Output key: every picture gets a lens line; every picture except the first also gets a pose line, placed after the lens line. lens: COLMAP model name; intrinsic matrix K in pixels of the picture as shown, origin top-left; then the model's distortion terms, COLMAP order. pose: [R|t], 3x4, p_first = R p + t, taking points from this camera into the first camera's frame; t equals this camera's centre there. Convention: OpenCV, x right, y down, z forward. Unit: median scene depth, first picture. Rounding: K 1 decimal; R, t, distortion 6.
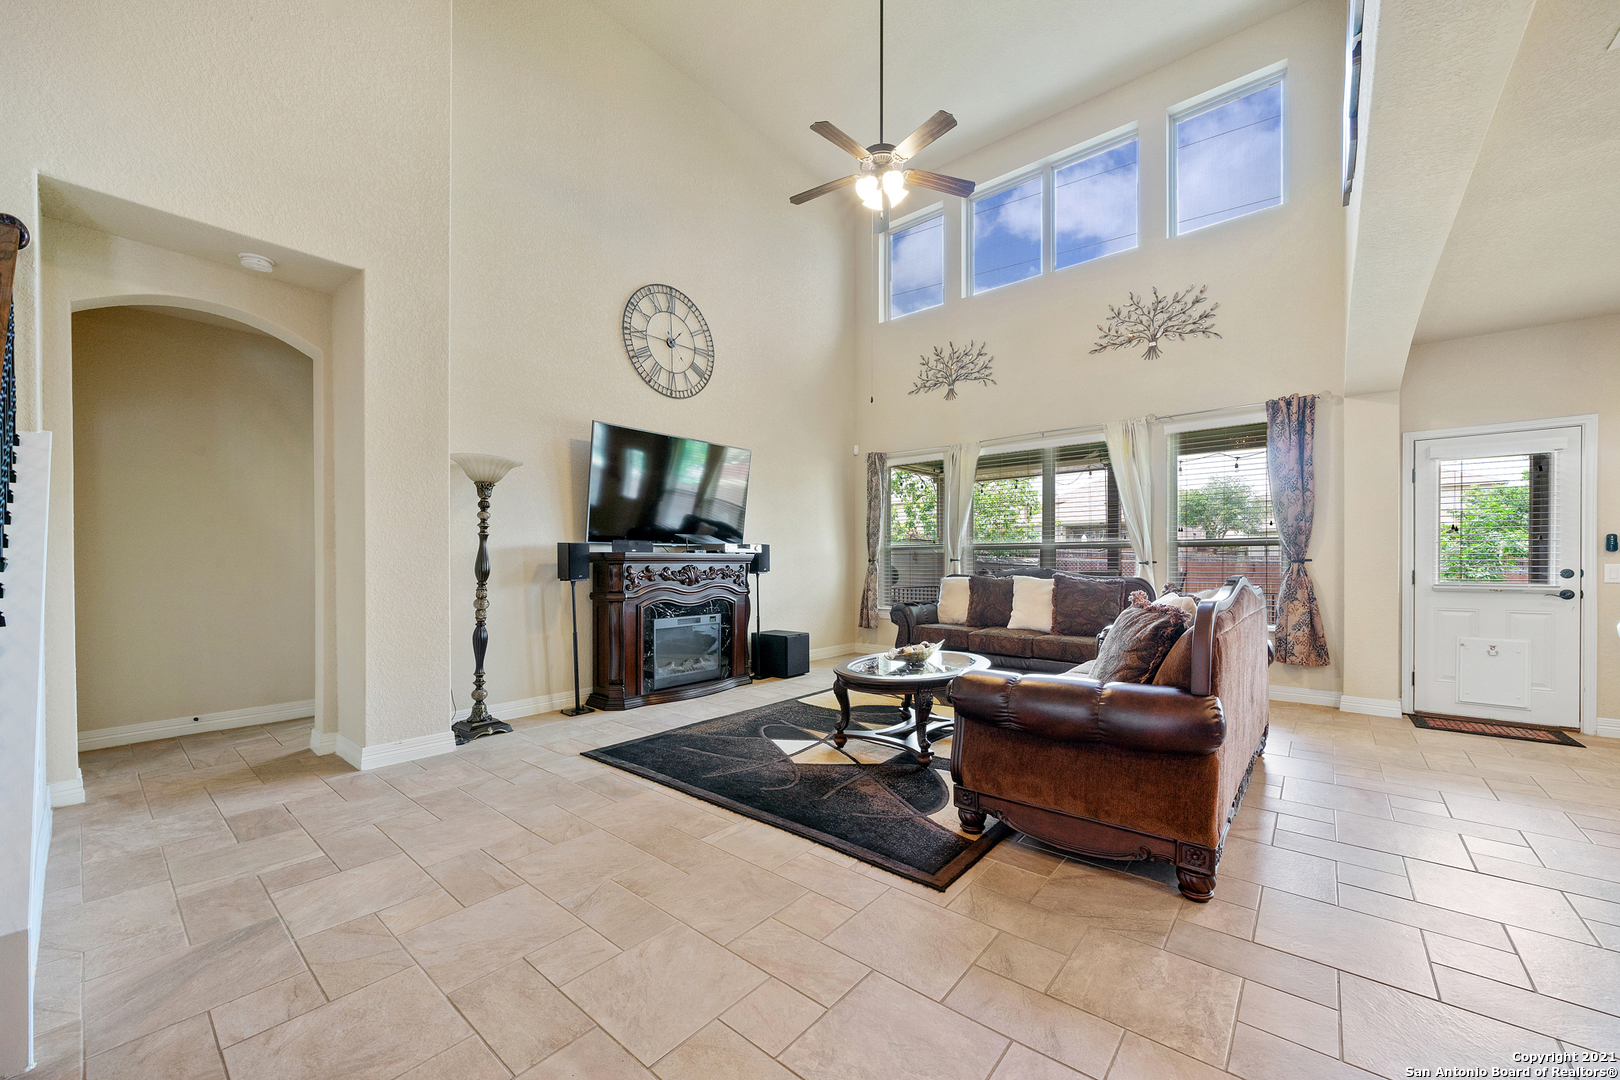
lens RADIAL K [[612.5, 0, 826.2], [0, 612.5, 565.9], [0, 0, 1]] dist [-0.006606, 0.001398]
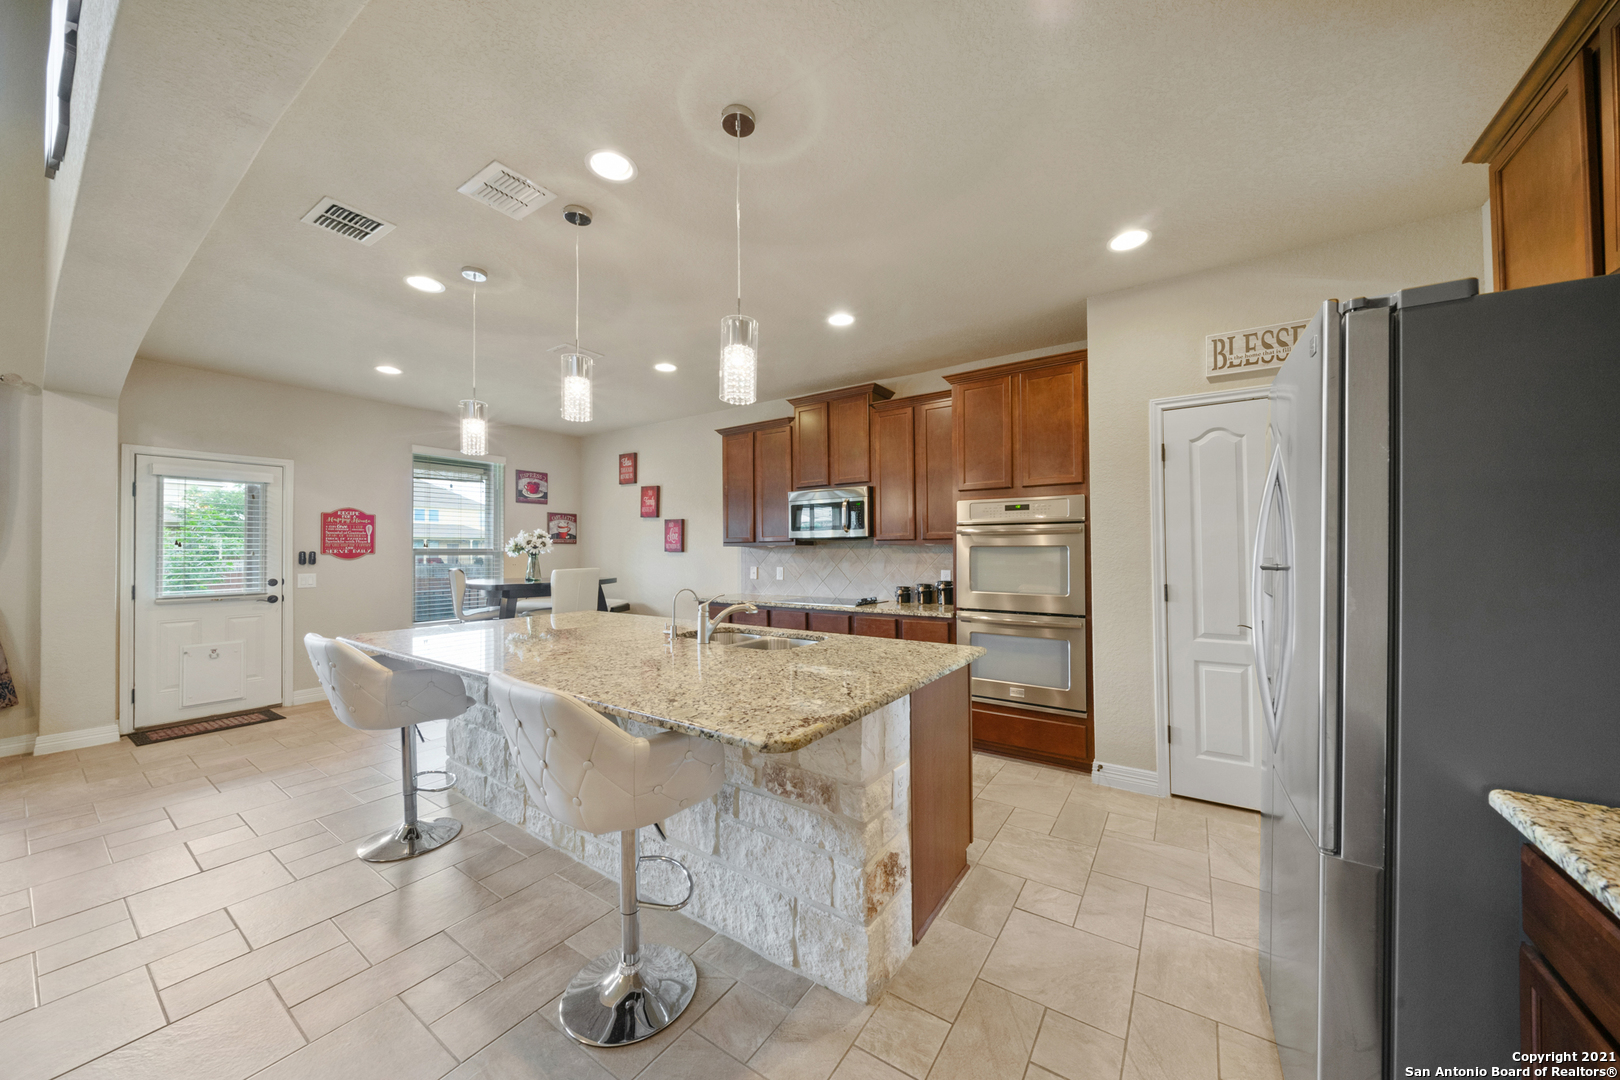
lens RADIAL K [[553.9, 0, 821.6], [0, 553.9, 543.2], [0, 0, 1]] dist [-0.006836, 0.000437]
pose [[-0.095618, 0.013939, 0.995321, -0.023447], [0.011815, 0.999847, -0.012867, -0.035976], [-0.995348, 0.010529, -0.095768, -0.020431]]
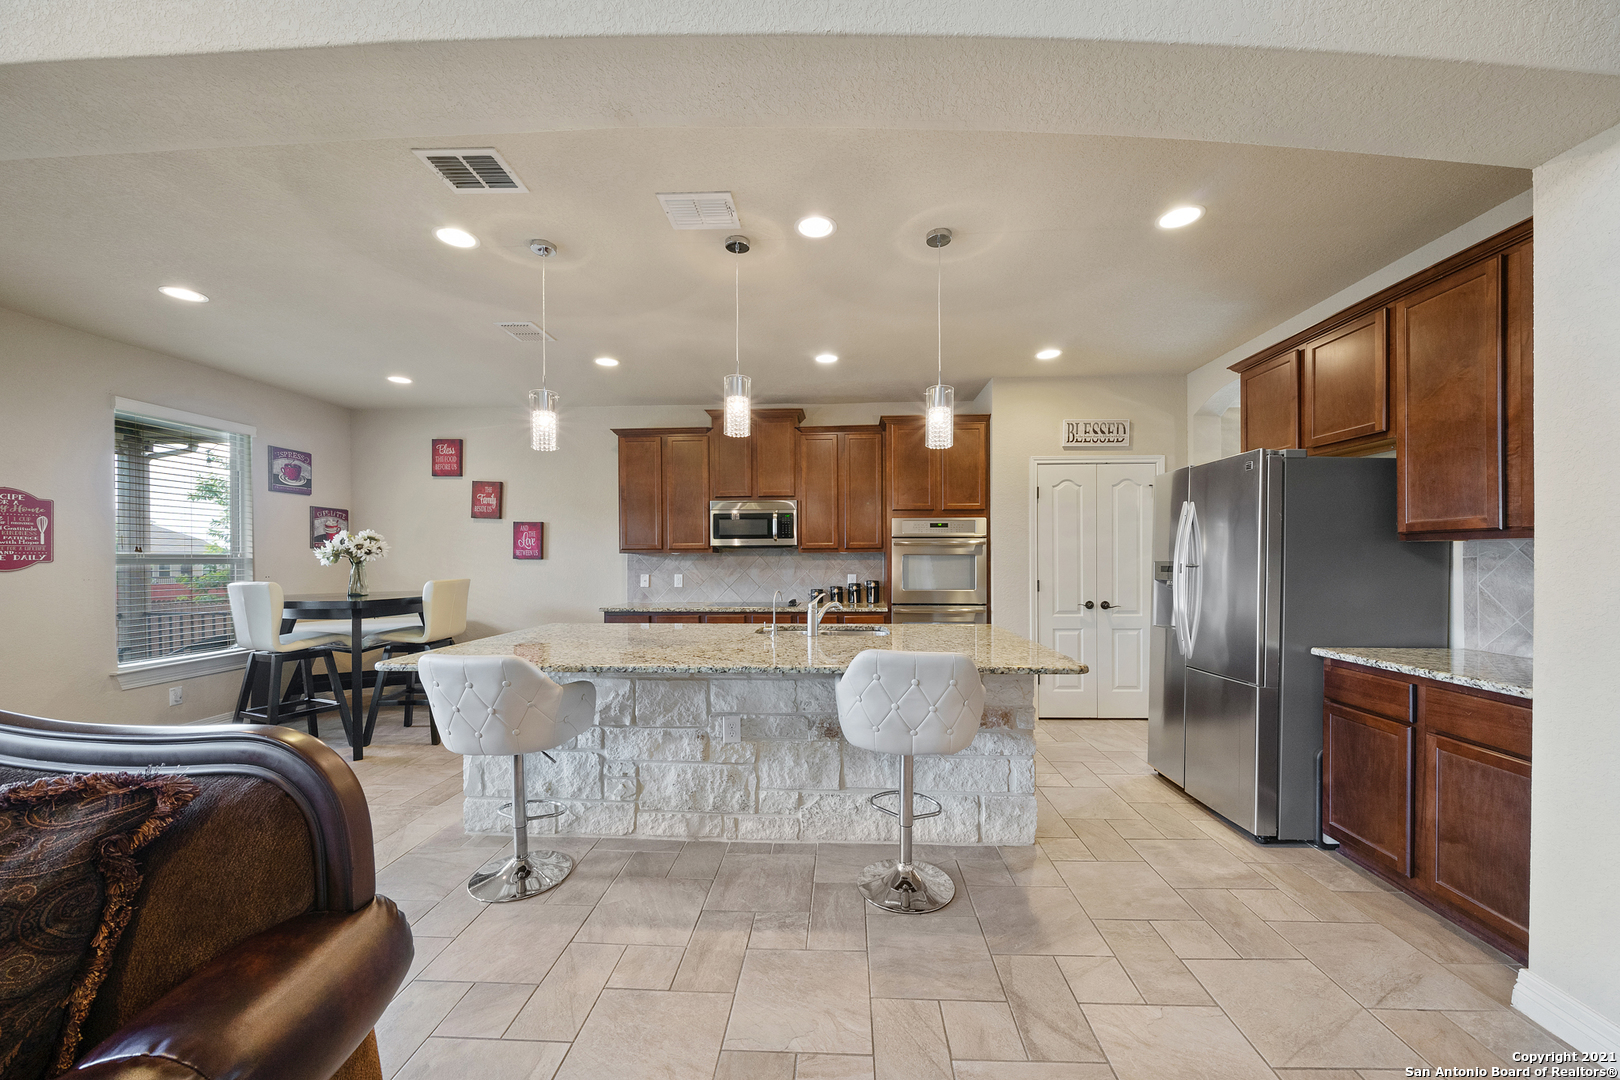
lens RADIAL K [[578.5, 0, 822.7], [0, 578.5, 561.7], [0, 0, 1]] dist [-0.007592, 0.000450]
pose [[-0.597181, -0.003309, 0.802100, -0.009592], [0.009262, 0.999896, 0.011021, -0.038620], [-0.802053, 0.014011, -0.597089, 0.431160]]
